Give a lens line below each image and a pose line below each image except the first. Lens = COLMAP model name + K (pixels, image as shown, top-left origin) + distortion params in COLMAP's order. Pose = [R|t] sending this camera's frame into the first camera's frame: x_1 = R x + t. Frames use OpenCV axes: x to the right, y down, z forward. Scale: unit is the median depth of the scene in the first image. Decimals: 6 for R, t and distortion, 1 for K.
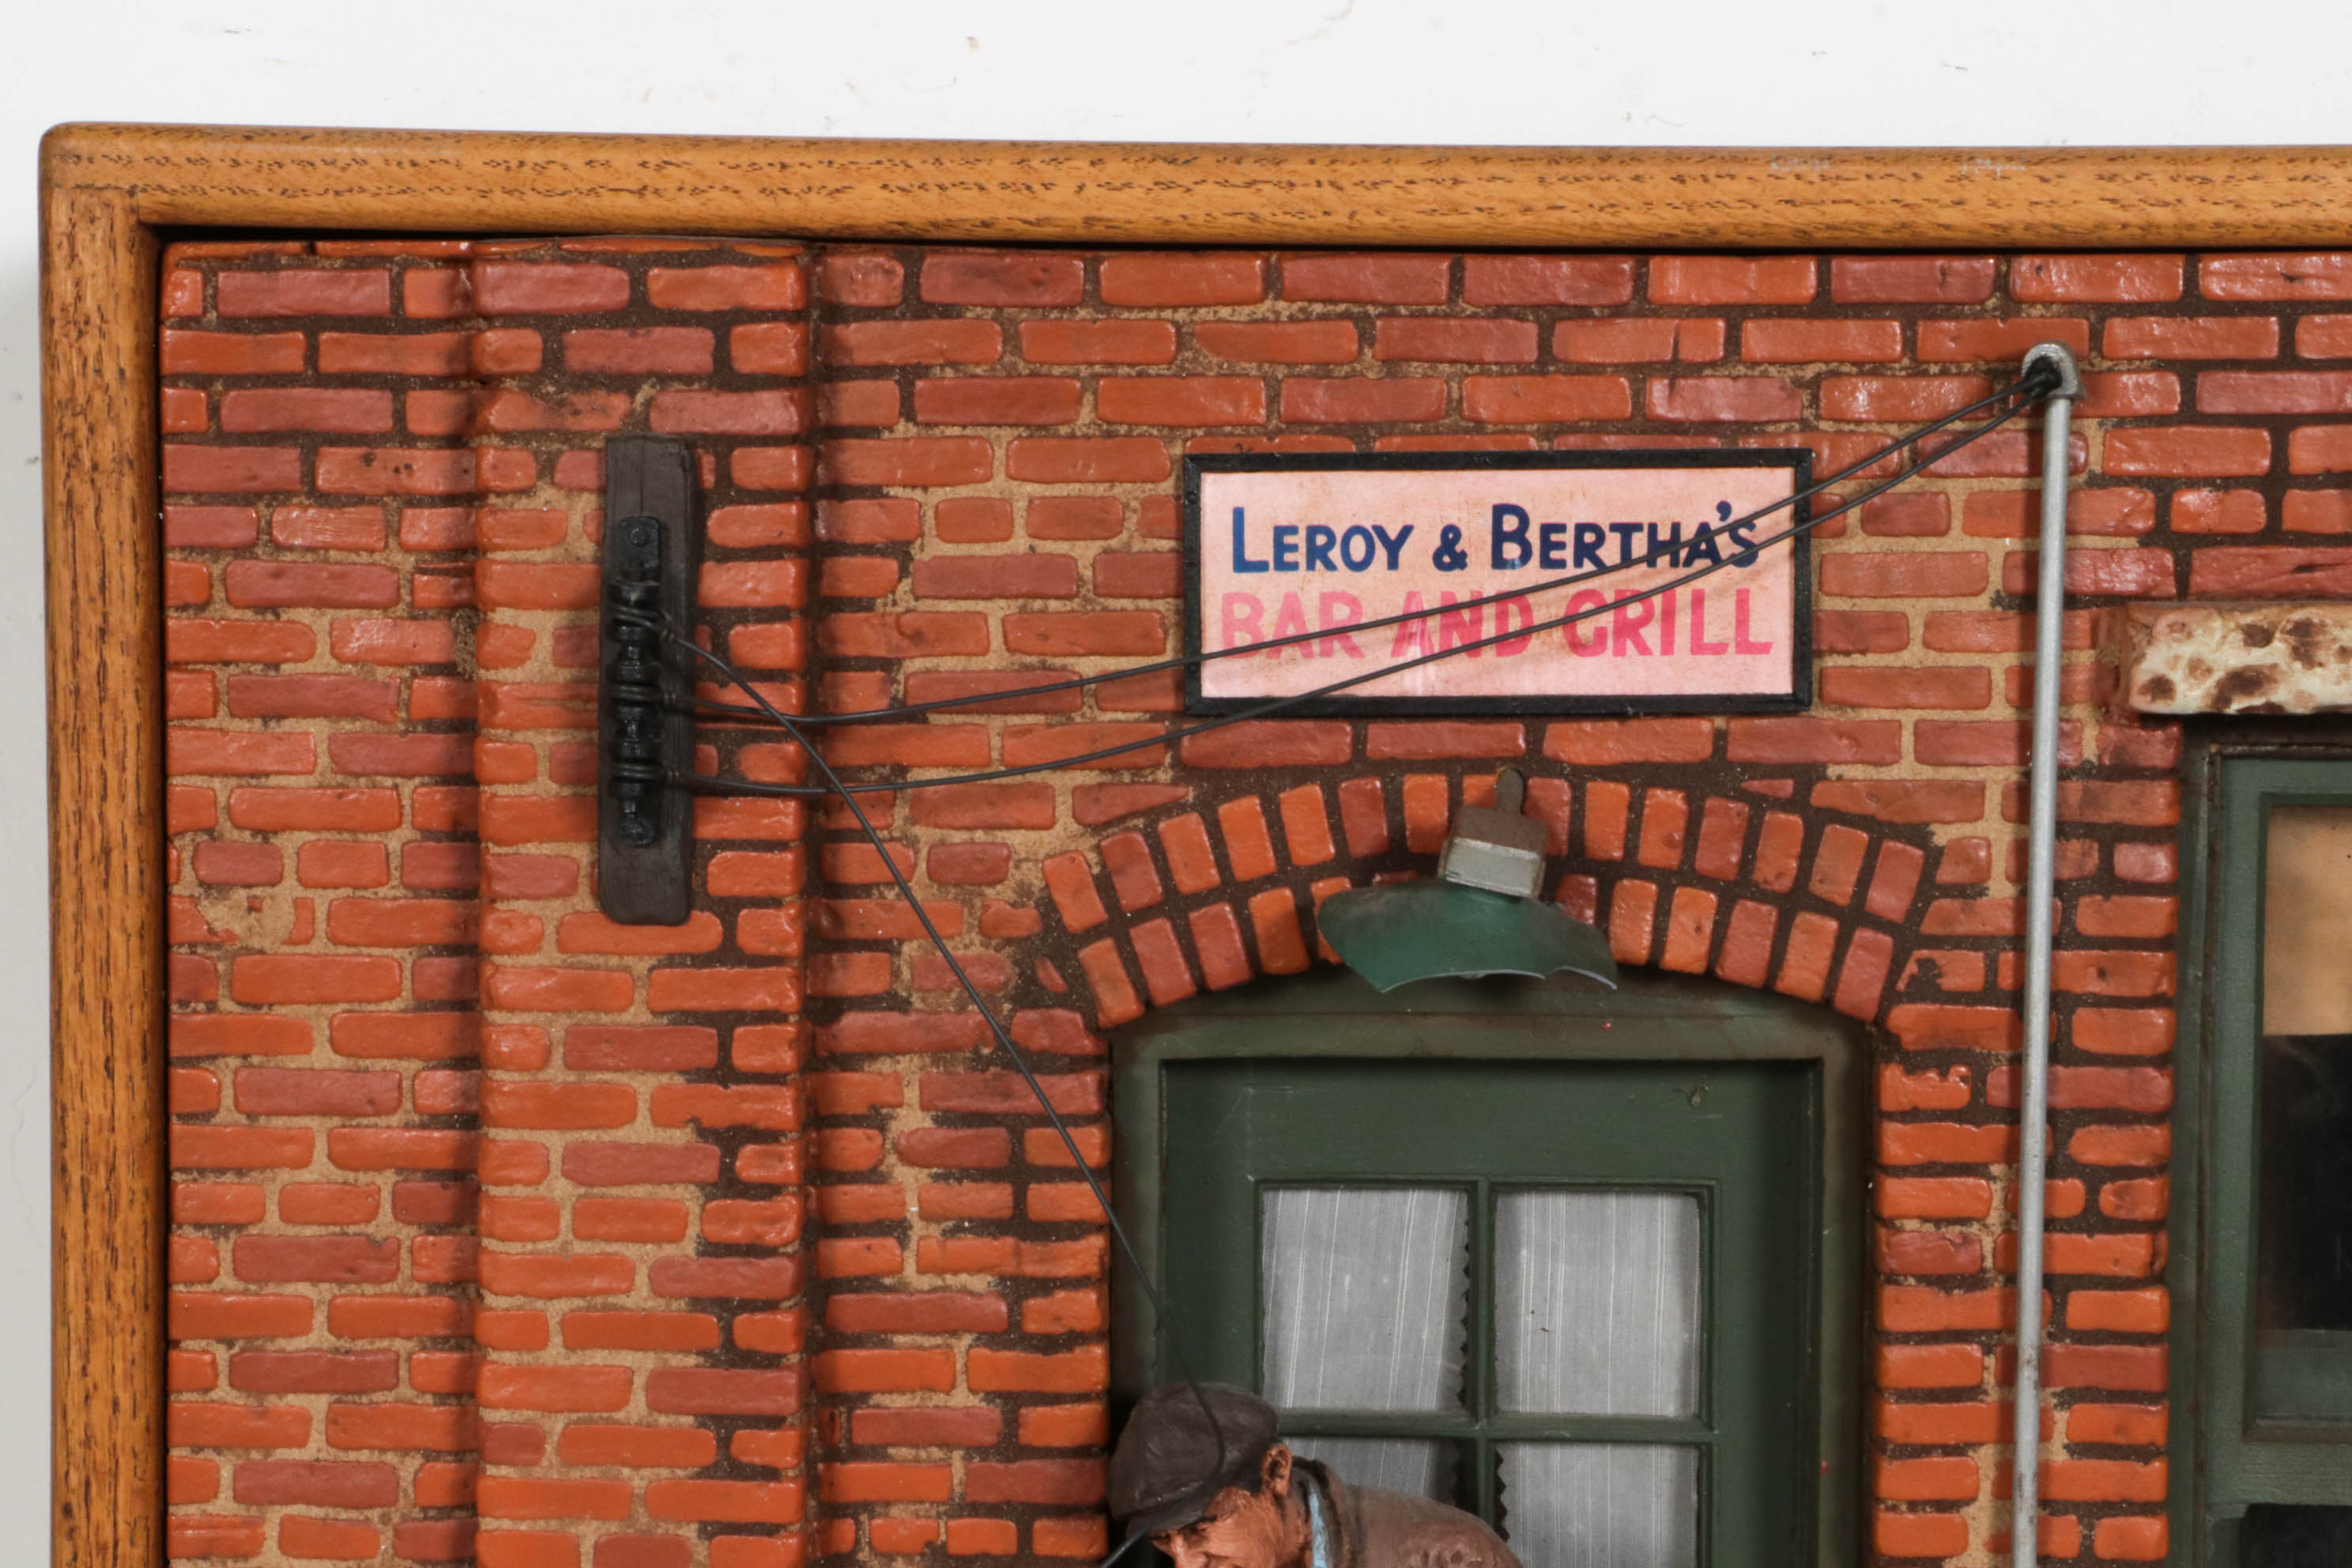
lens RADIAL K [[5089.1, 0, 1176.0], [0, 5089.1, 784.0], [0, 0, 1]] dist [0.207202, 0.247612]
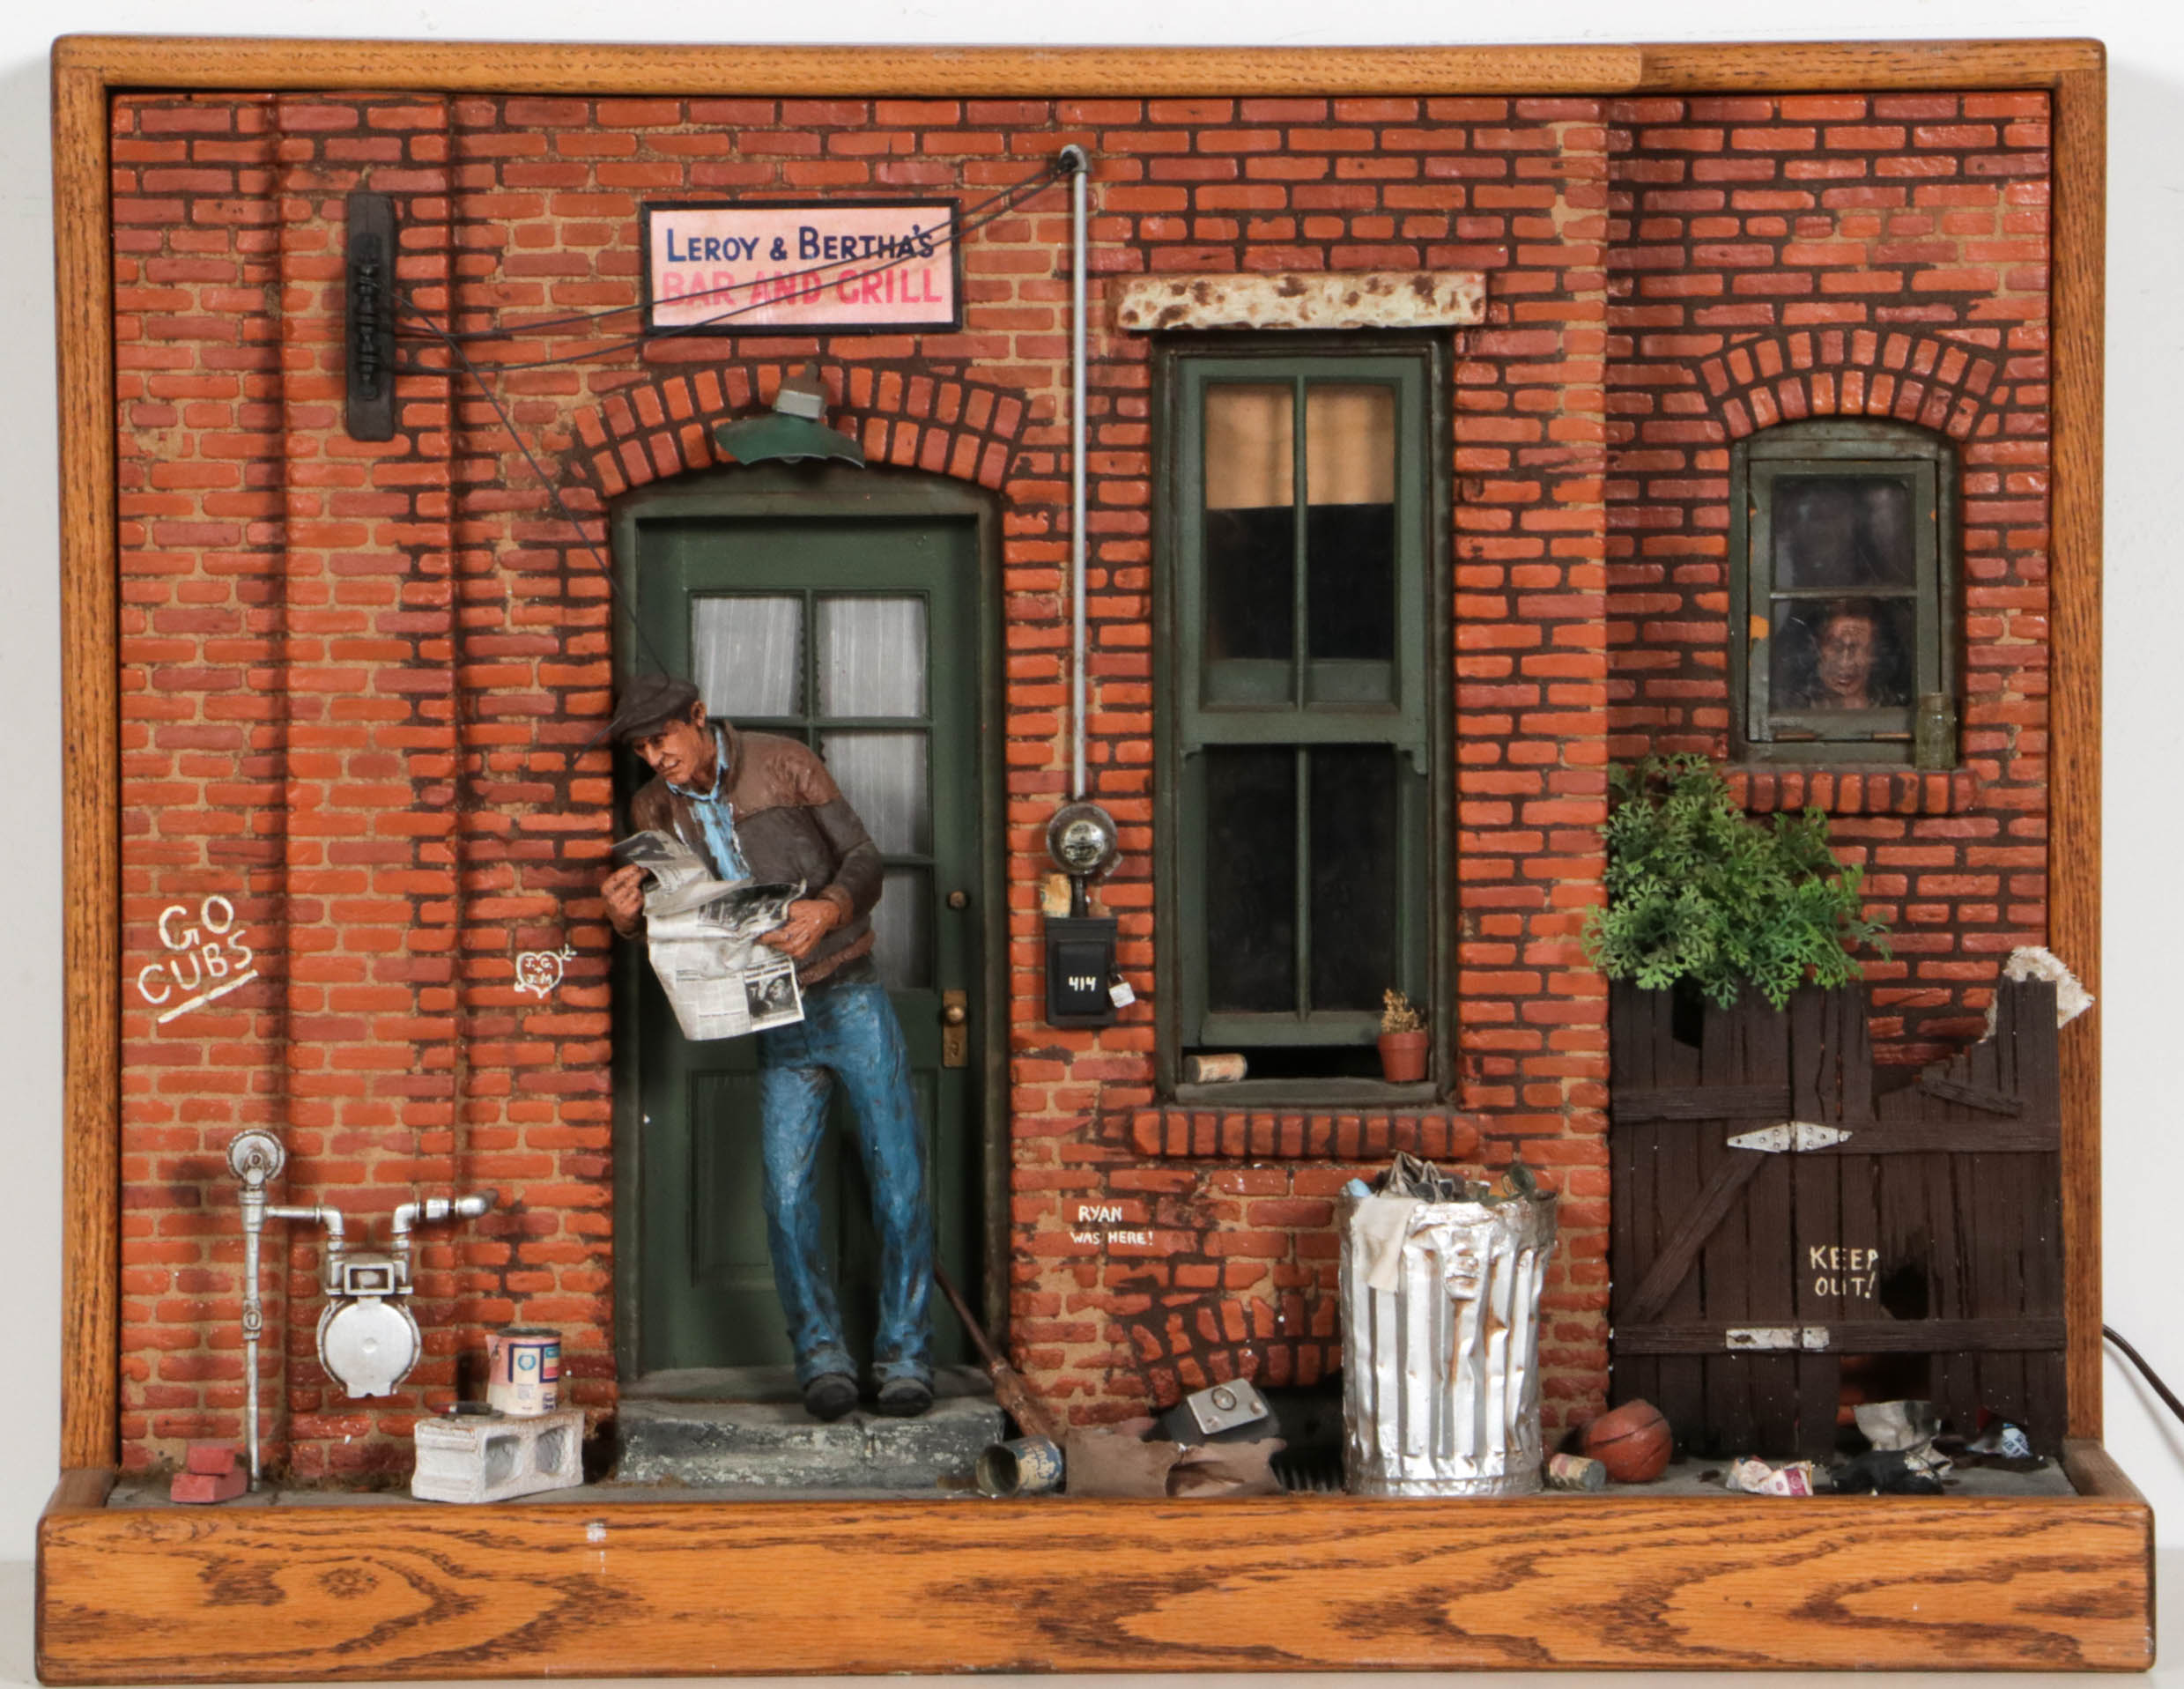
lens RADIAL K [[12774.8, 0, 1311.7], [0, 12774.8, 896.1], [0, 0, 1]] dist [1.374398, 2.492866]
pose [[0.998614, -0.013435, 0.050895, 0.003247], [0.014940, 0.999459, -0.029290, 0.352037], [-0.050474, 0.030010, 0.998274, -3.961190]]
